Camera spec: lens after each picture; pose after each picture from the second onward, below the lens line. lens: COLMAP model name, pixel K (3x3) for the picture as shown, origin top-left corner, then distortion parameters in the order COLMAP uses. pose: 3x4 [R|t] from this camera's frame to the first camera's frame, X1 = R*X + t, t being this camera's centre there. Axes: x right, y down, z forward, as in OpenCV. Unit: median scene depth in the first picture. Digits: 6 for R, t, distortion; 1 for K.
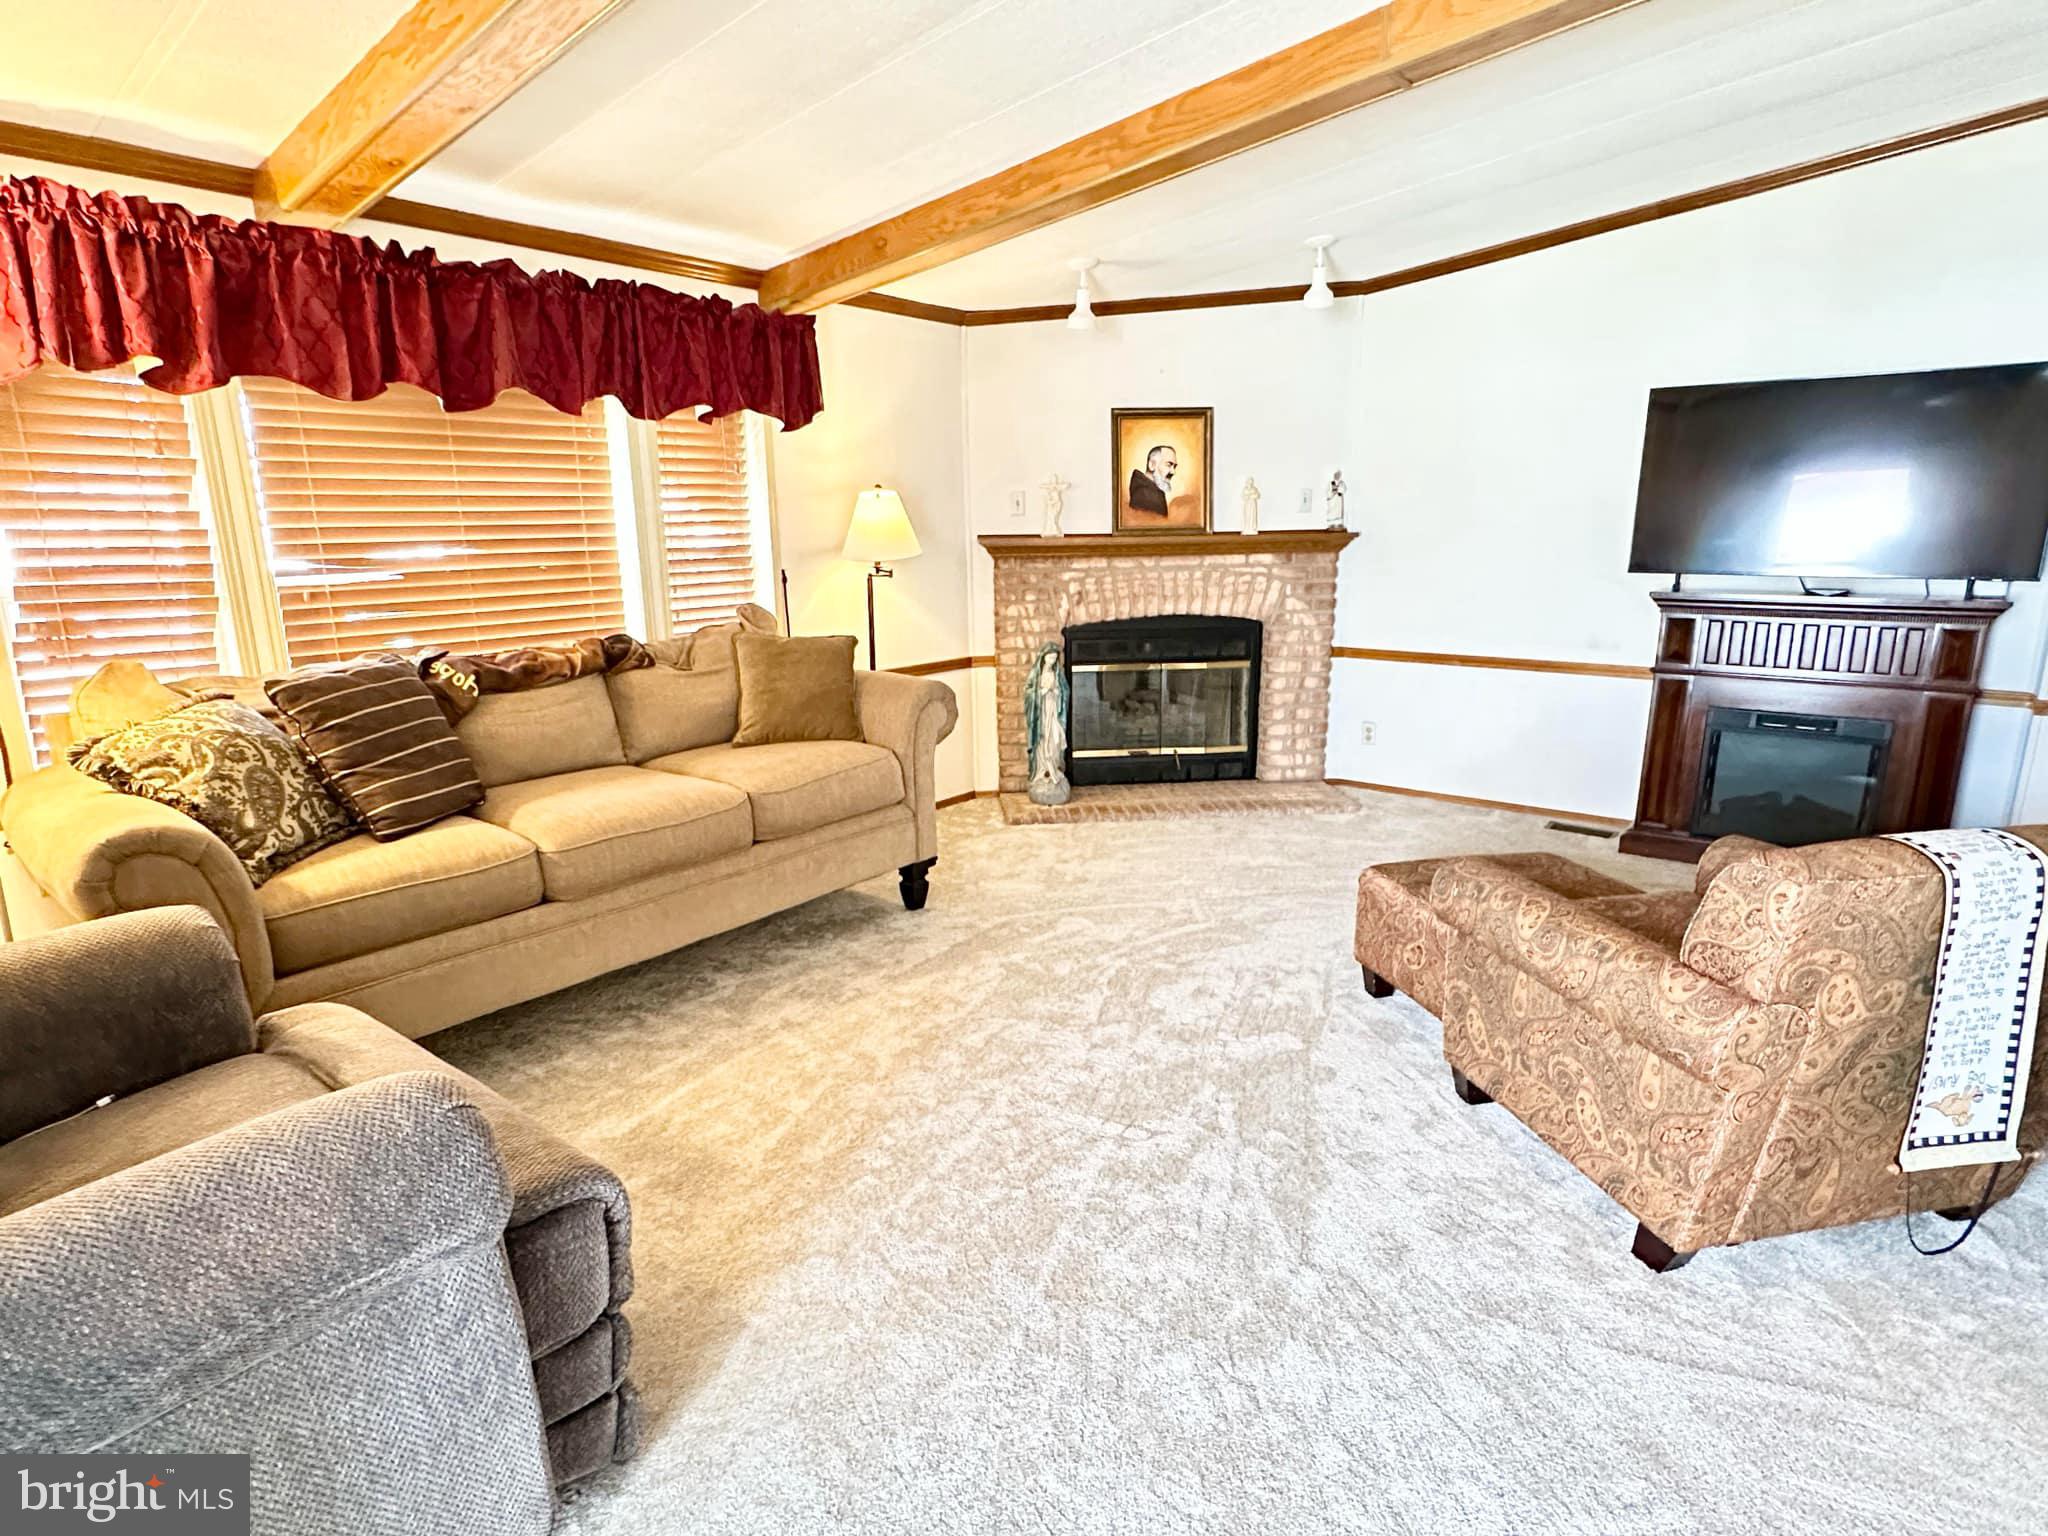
lens RADIAL K [[1118.2, 0, 1024.0], [0, 1118.2, 768.0], [0, 0, 1]] dist [0.000736, -0.000603]
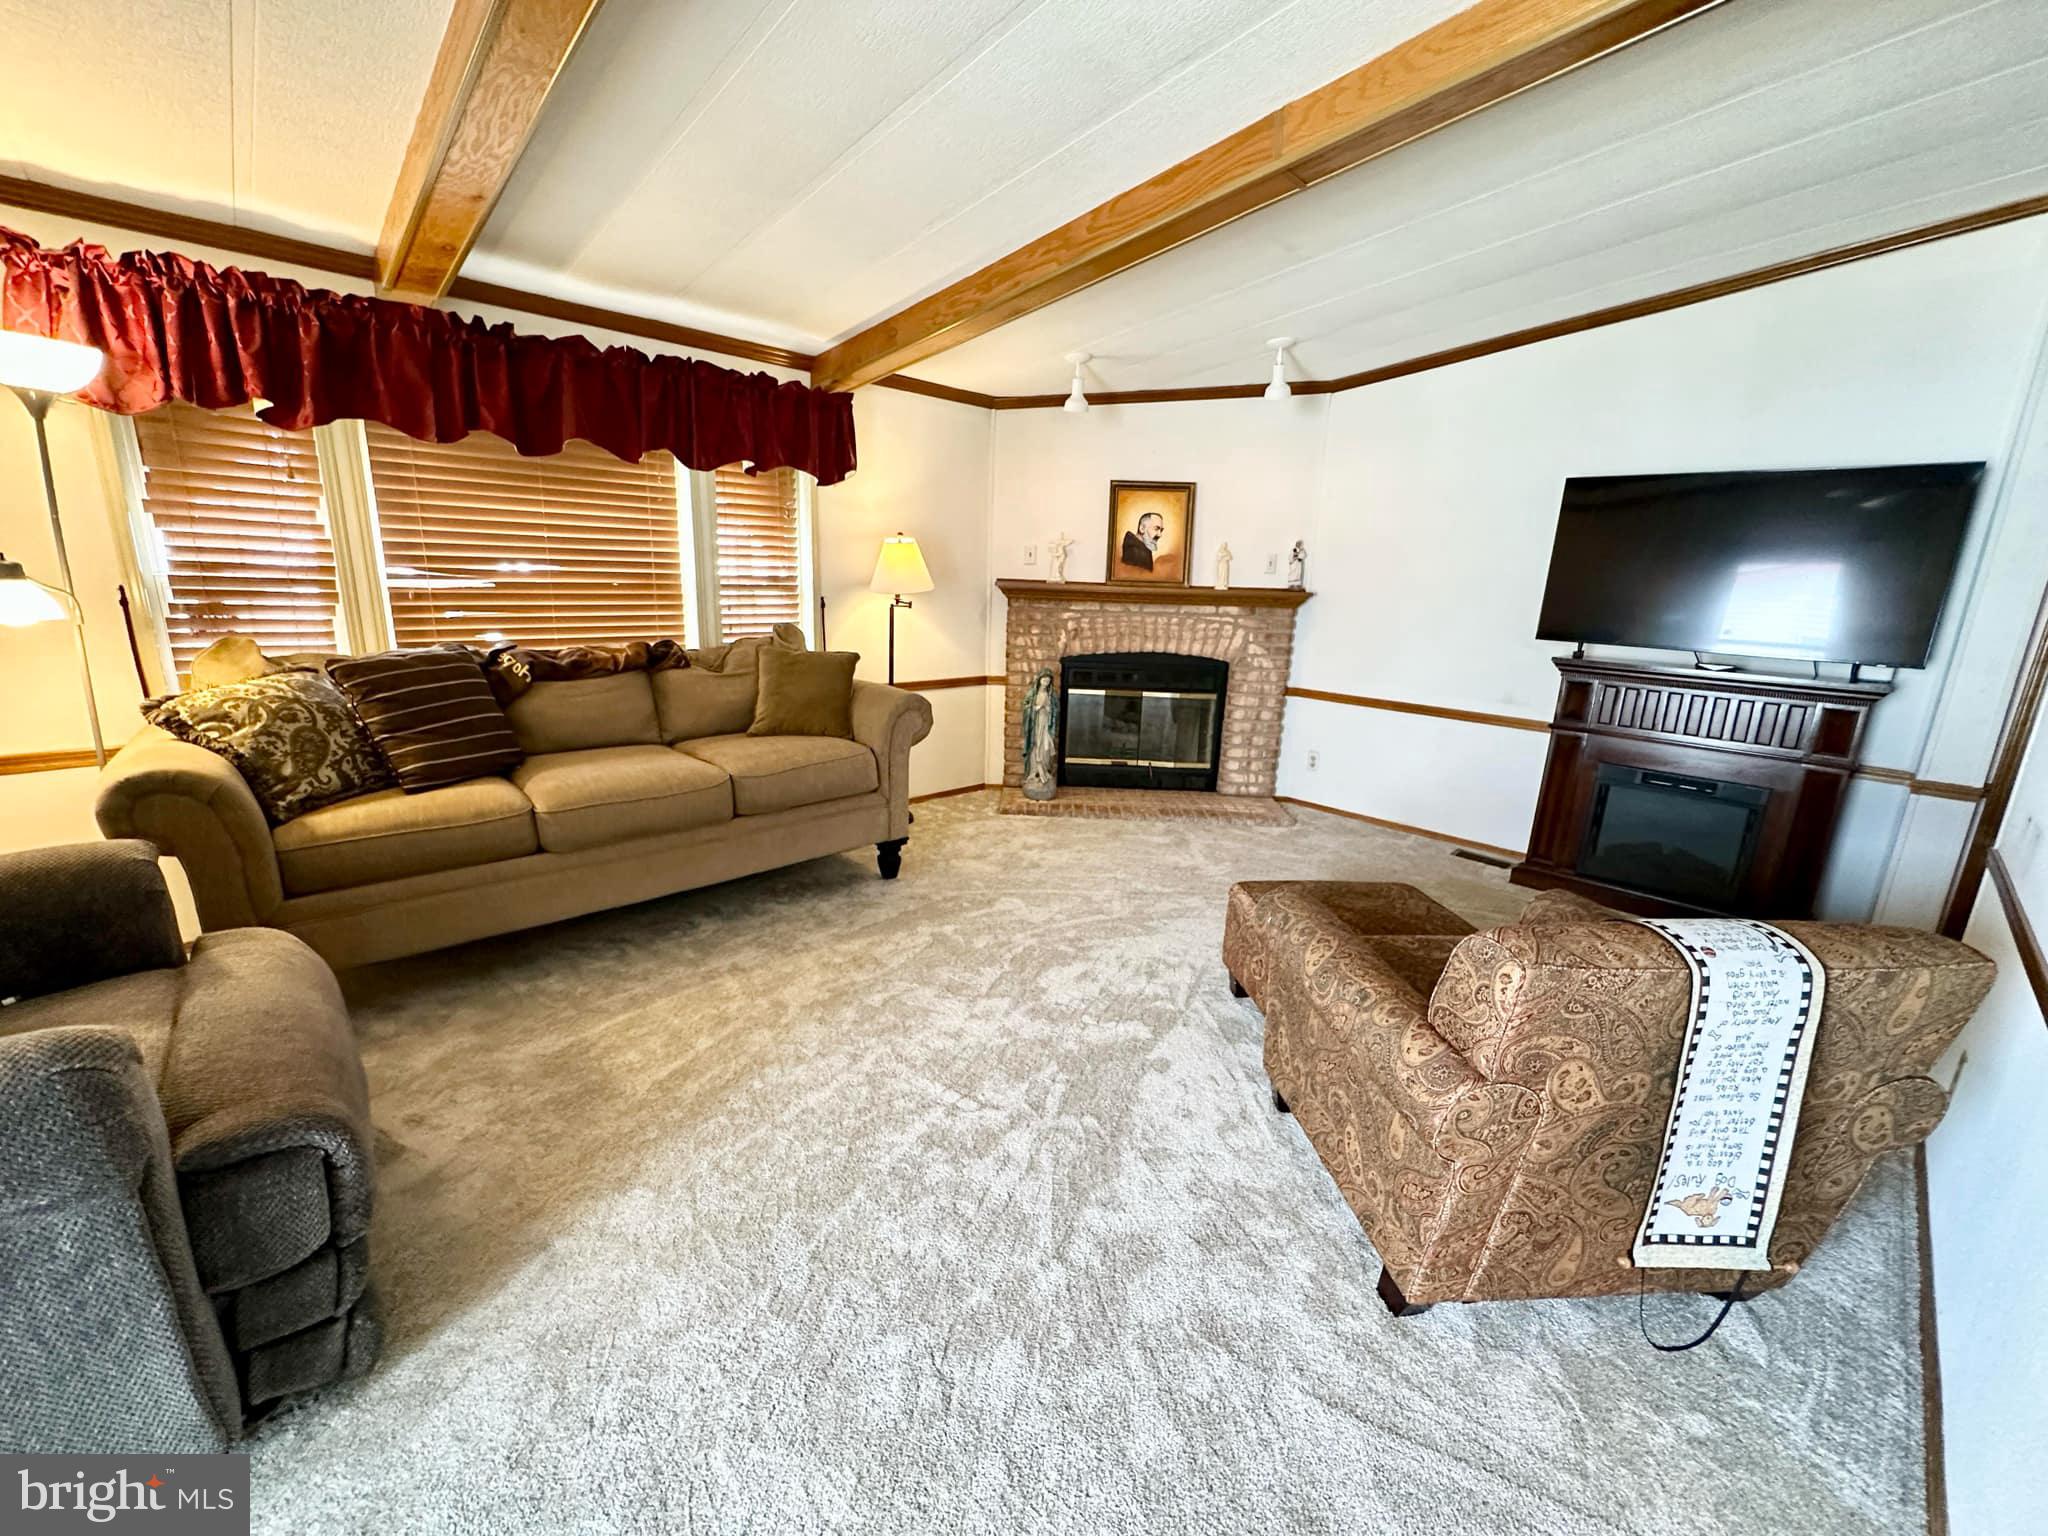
lens RADIAL K [[839.2, 0, 1026.2], [0, 839.2, 761.6], [0, 0, 1]] dist [-0.001877, 0.000074]
pose [[0.990754, 0.075322, -0.112841, 0.186317], [-0.074959, 0.997159, 0.007458, -0.024866], [0.113083, 0.001069, 0.993585, 0.130432]]
